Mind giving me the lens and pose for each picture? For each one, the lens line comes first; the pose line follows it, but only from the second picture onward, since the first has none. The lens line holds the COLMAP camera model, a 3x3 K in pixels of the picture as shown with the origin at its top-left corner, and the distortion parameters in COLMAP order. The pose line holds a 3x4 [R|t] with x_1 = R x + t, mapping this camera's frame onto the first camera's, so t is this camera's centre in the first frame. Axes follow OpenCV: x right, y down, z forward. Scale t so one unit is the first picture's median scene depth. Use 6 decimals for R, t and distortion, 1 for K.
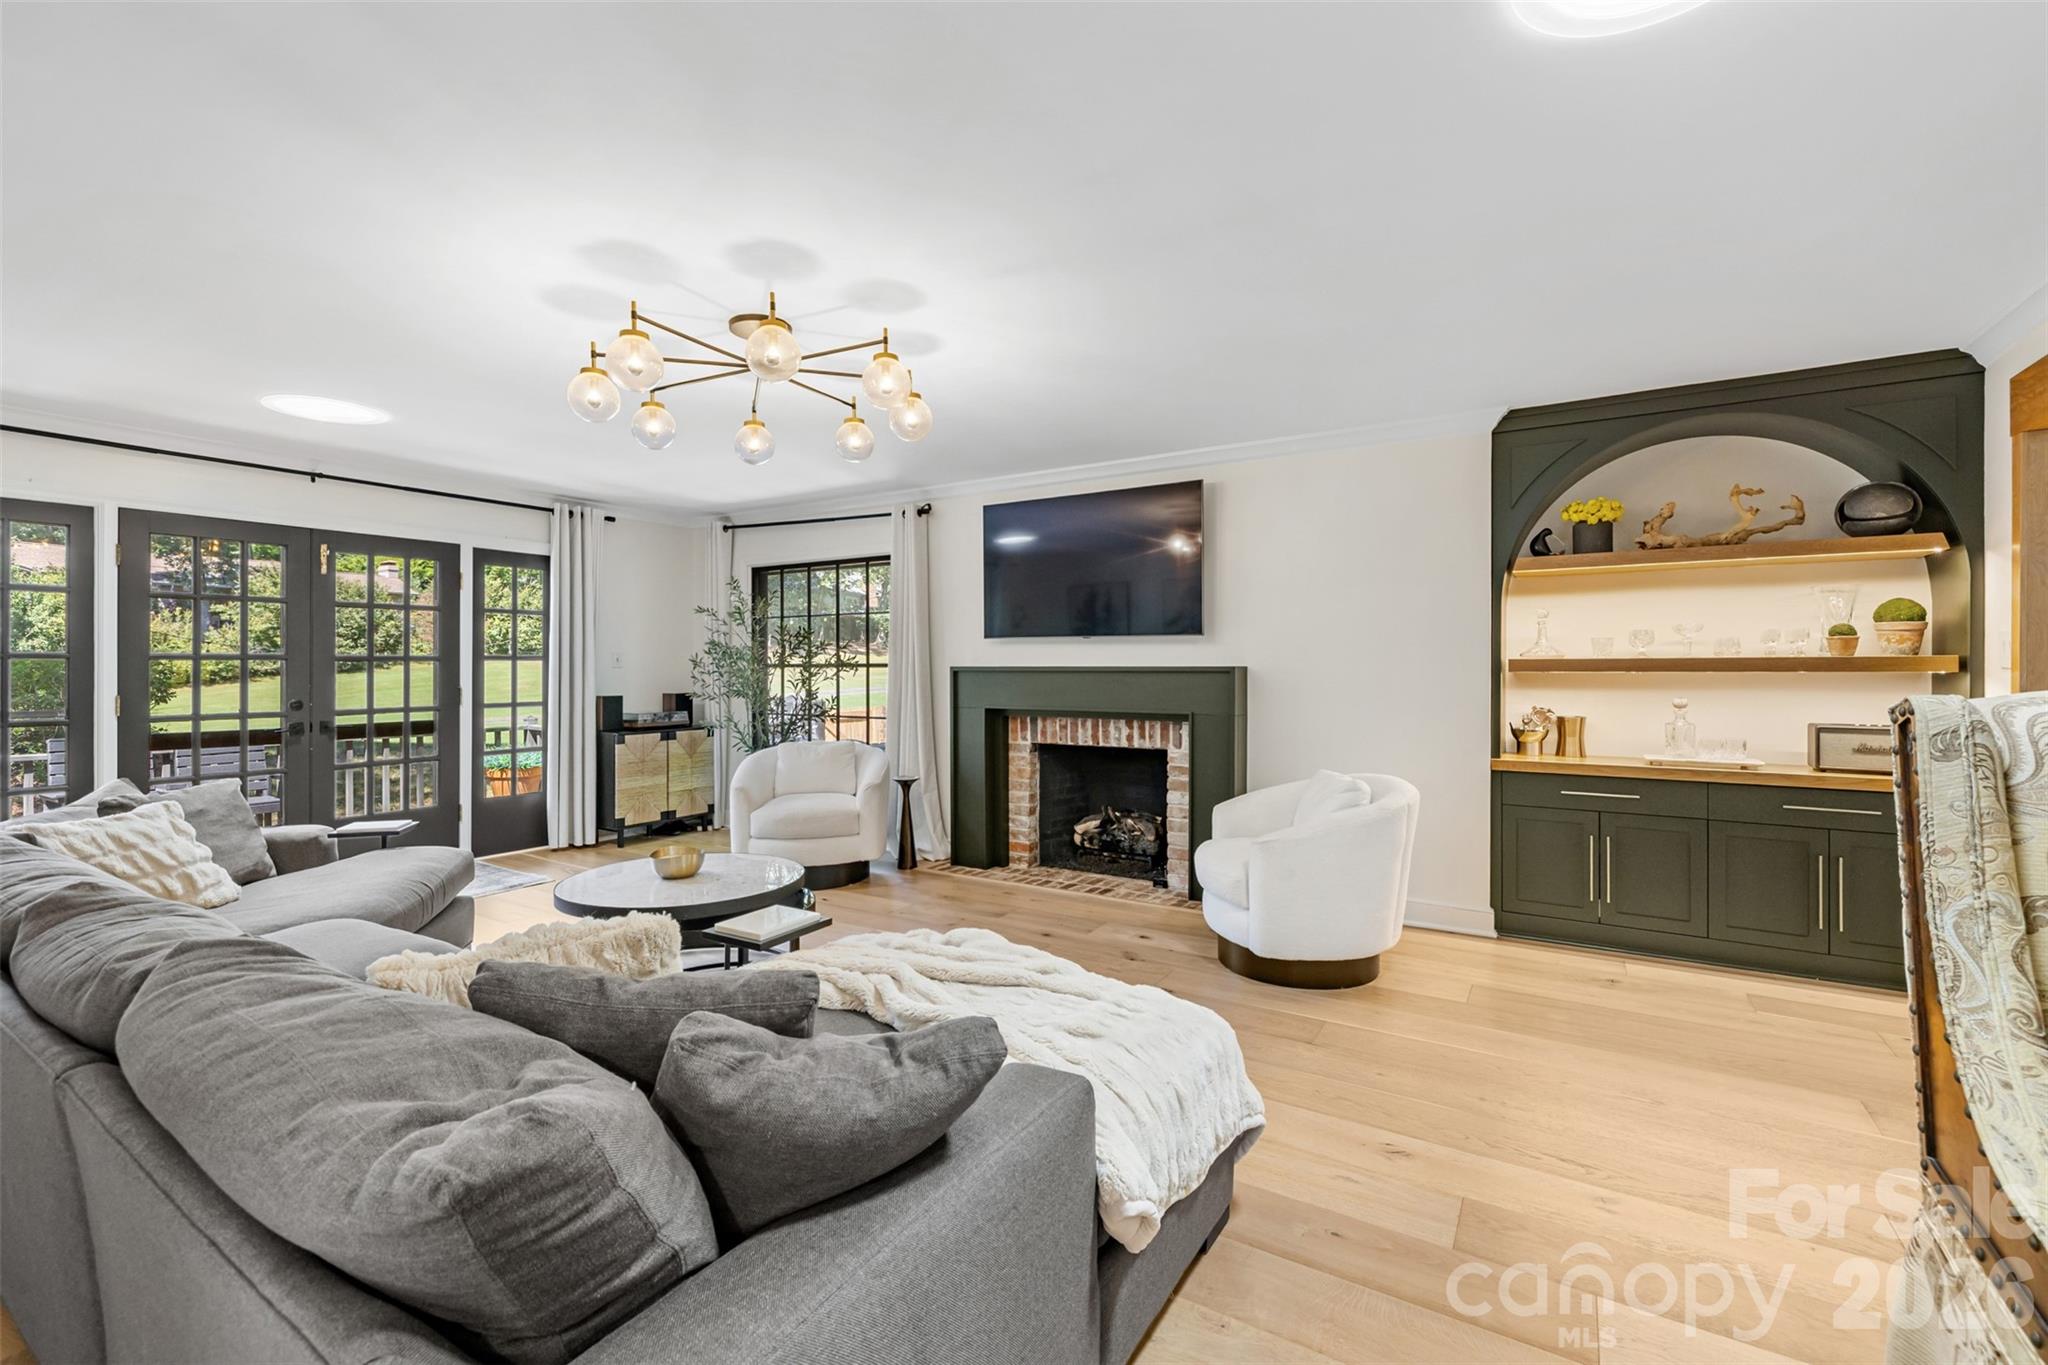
lens RADIAL K [[869.2, 0, 1025.3], [0, 869.2, 674.3], [0, 0, 1]] dist [-0.002147, -0.000210]
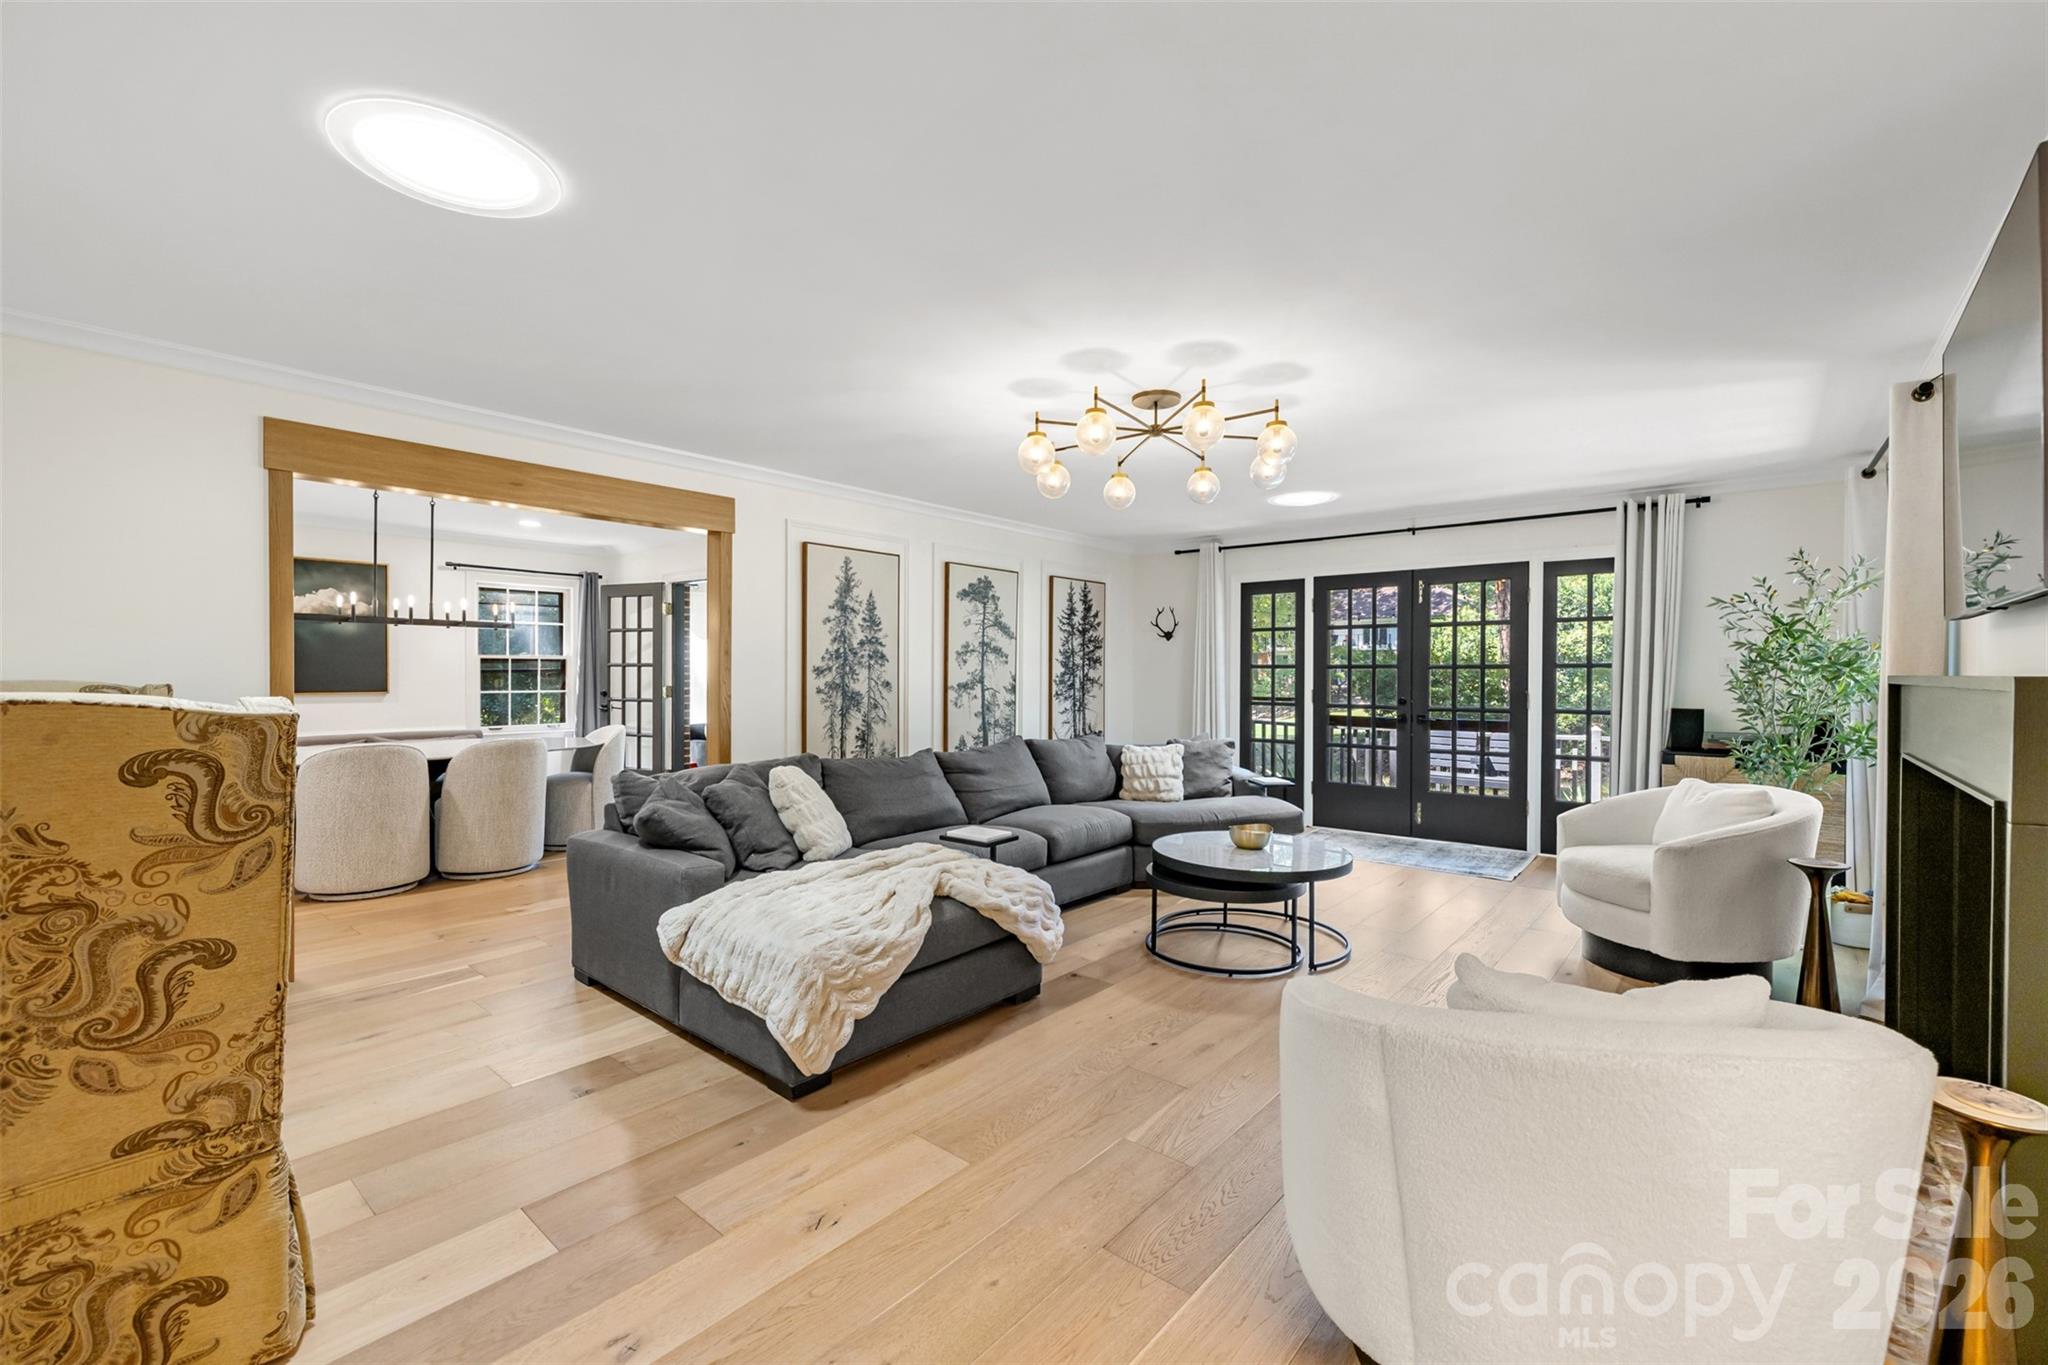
lens RADIAL K [[869.2, 0, 1027.8], [0, 869.2, 677.3], [0, 0, 1]] dist [-0.002147, -0.000210]
pose [[-0.148689, 0.003142, -0.988879, 0.524837], [-0.015768, 0.999860, 0.005548, -0.001254], [0.988758, 0.016417, -0.148619, 0.555478]]
